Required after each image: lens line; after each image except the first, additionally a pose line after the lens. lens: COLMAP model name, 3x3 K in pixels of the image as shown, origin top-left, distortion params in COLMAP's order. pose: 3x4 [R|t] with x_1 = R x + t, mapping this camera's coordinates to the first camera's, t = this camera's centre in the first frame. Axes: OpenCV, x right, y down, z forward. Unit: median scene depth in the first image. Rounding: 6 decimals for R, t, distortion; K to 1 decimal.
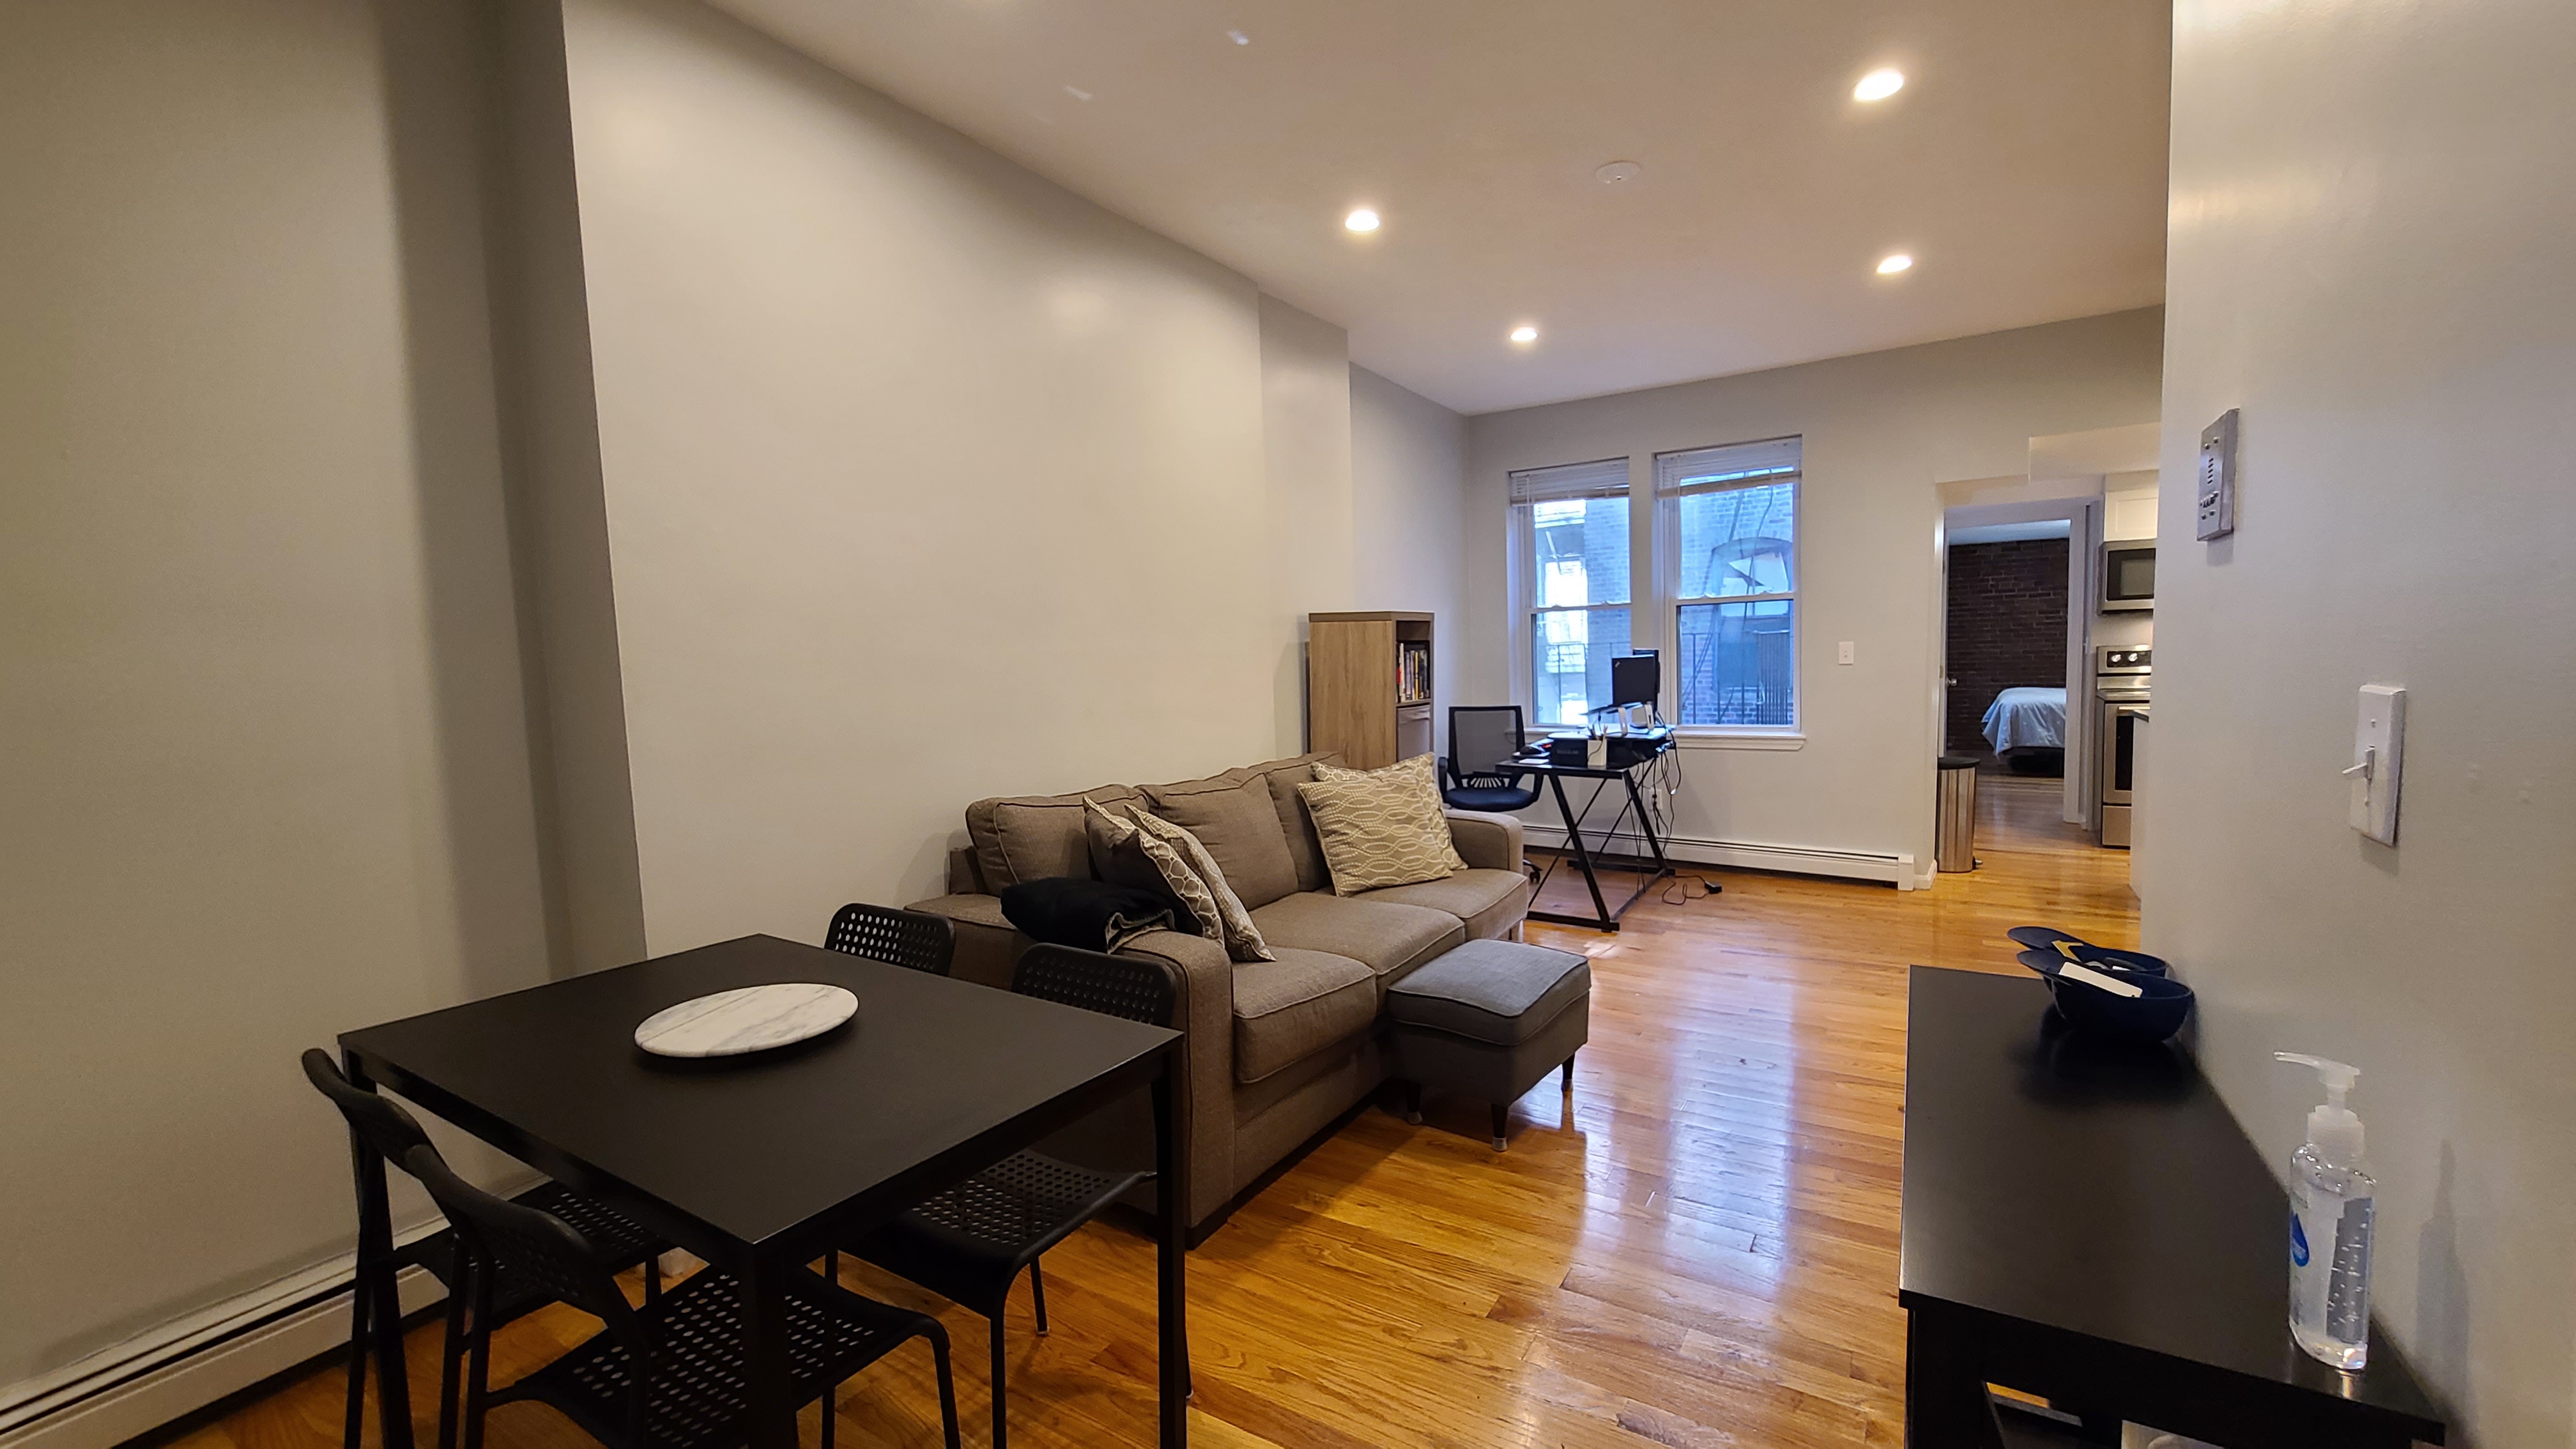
lens RADIAL K [[1037.6, 0, 1297.1], [0, 1037.6, 730.8], [0, 0, 1]] dist [0.000899, 0.000200]
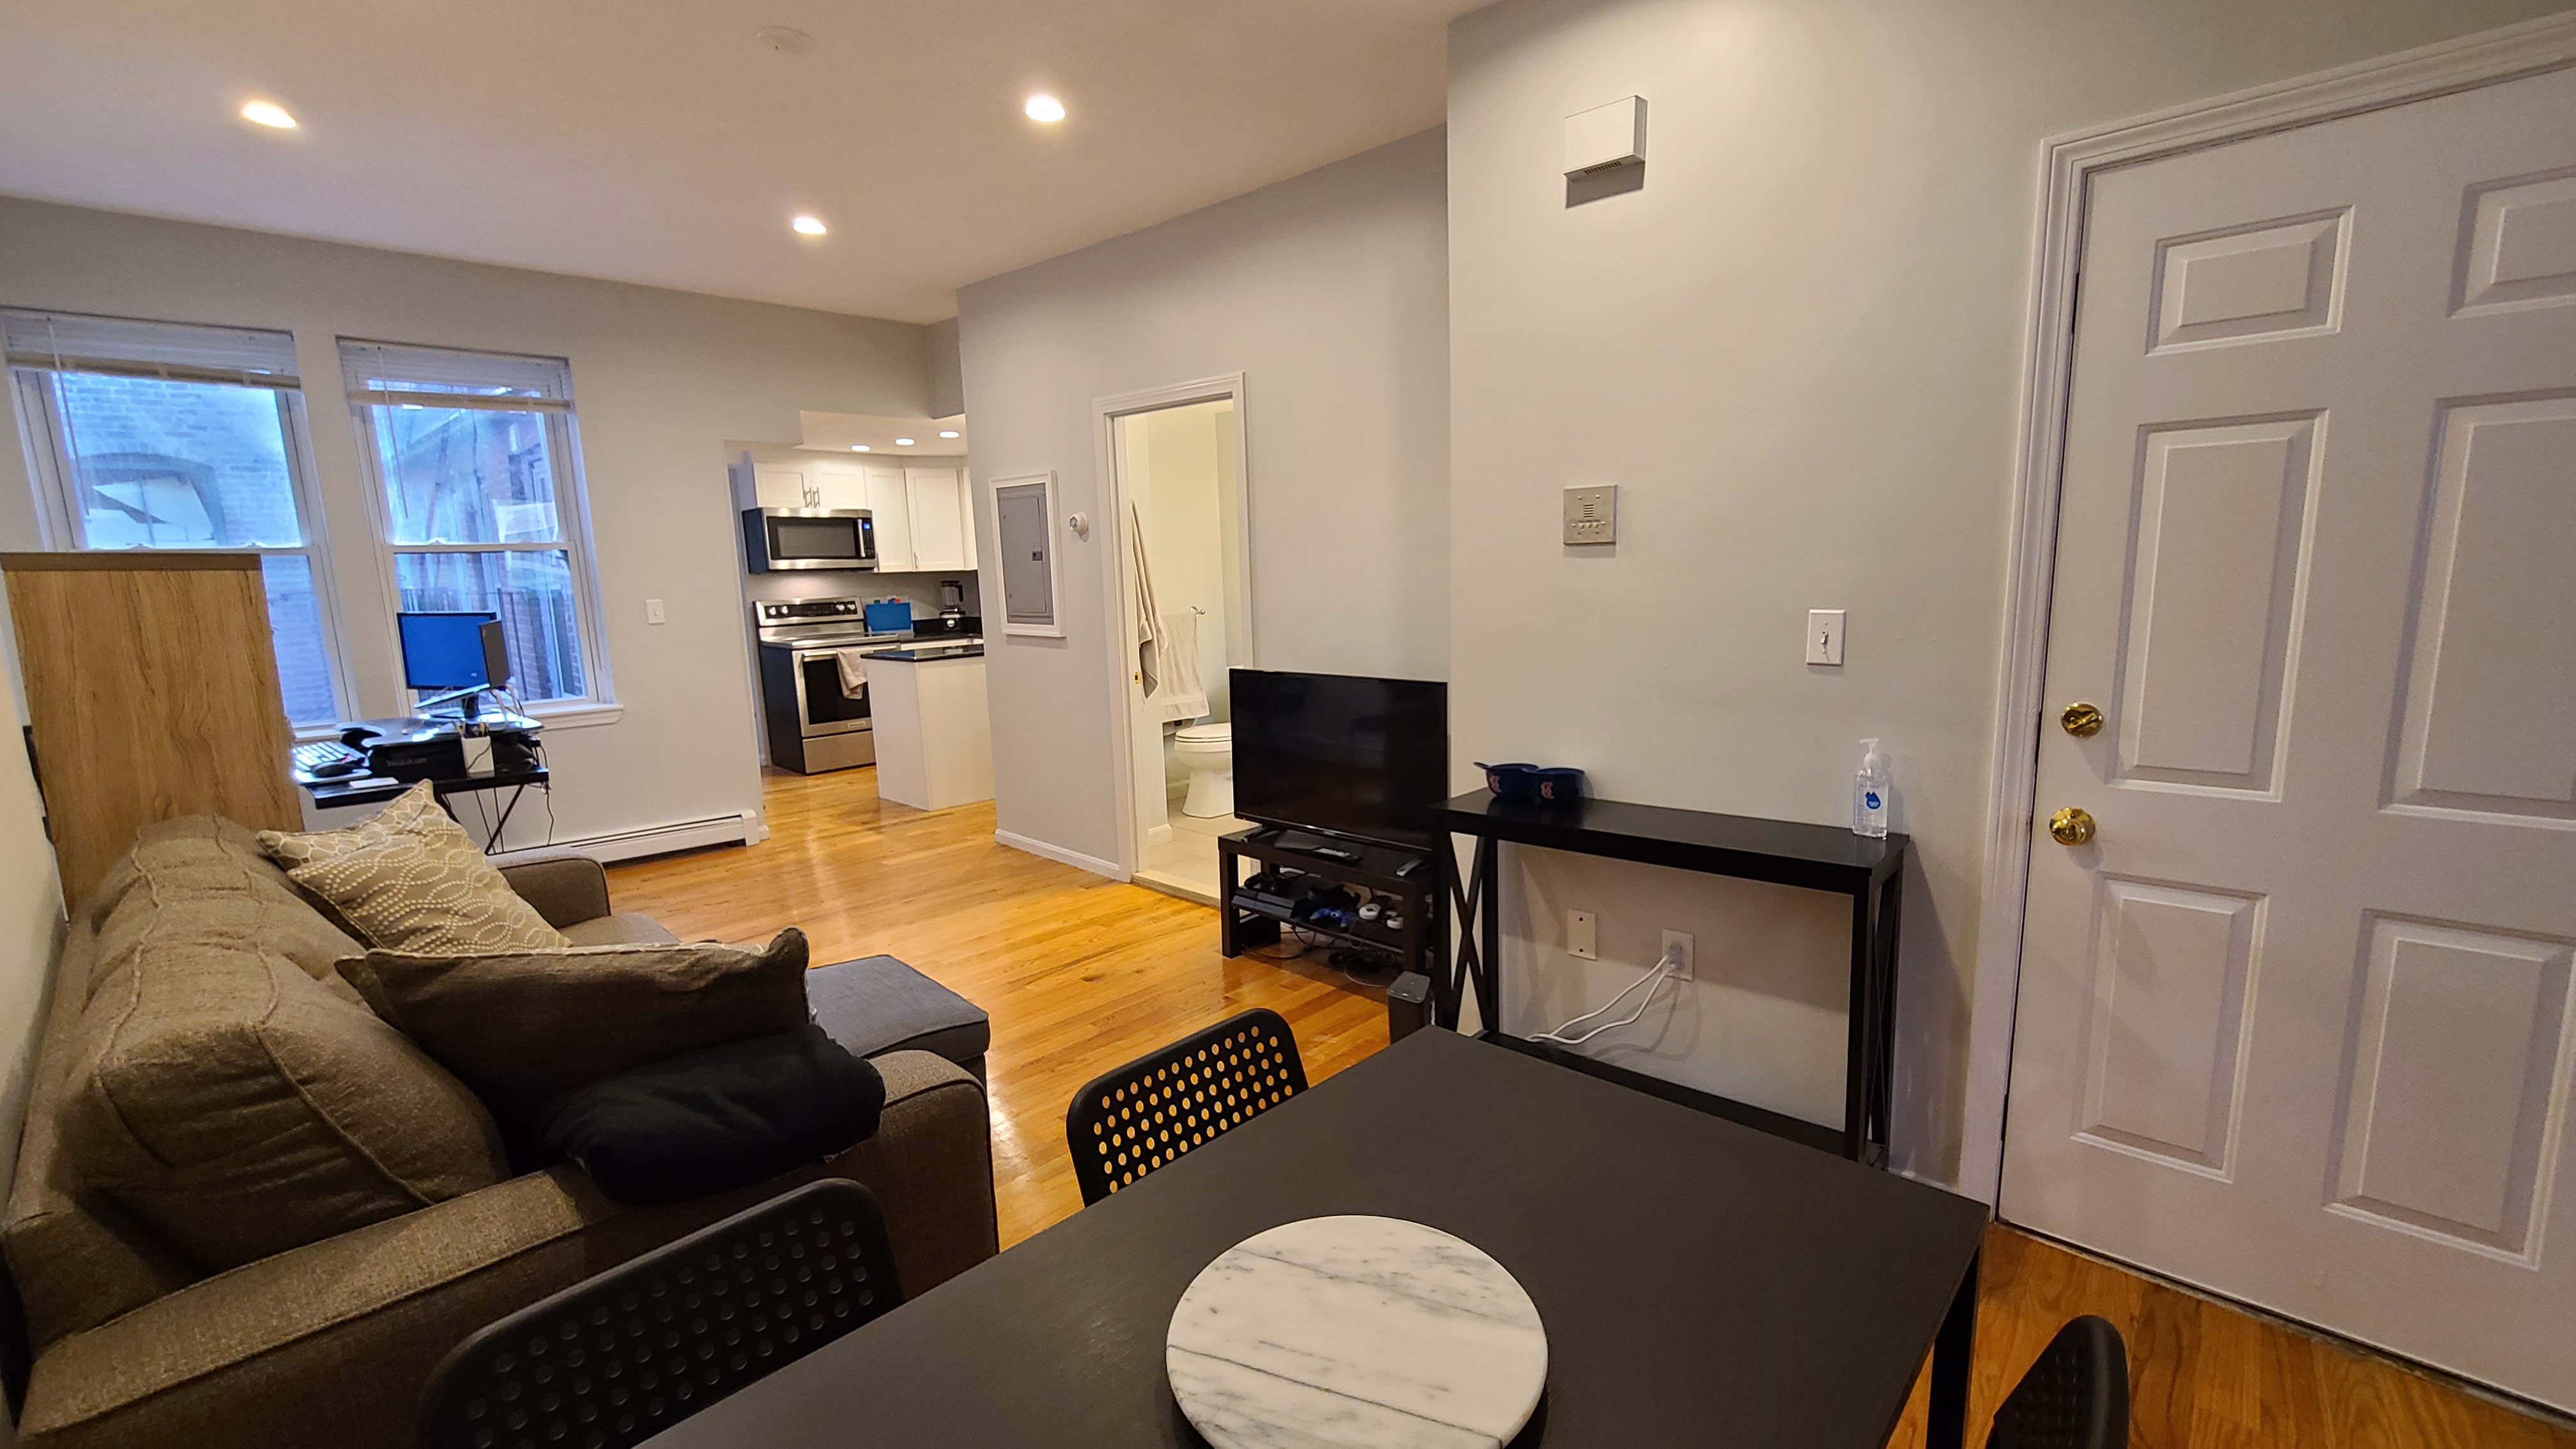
lens RADIAL K [[1059.3, 0, 1288.0], [0, 1059.3, 724.5], [0, 0, 1]] dist [0.002142, 0.000281]
pose [[0.211316, -0.127982, 0.969003, -0.289129], [0.096191, 0.989301, 0.109686, -0.025183], [-0.972673, 0.070031, 0.221366, 0.255515]]
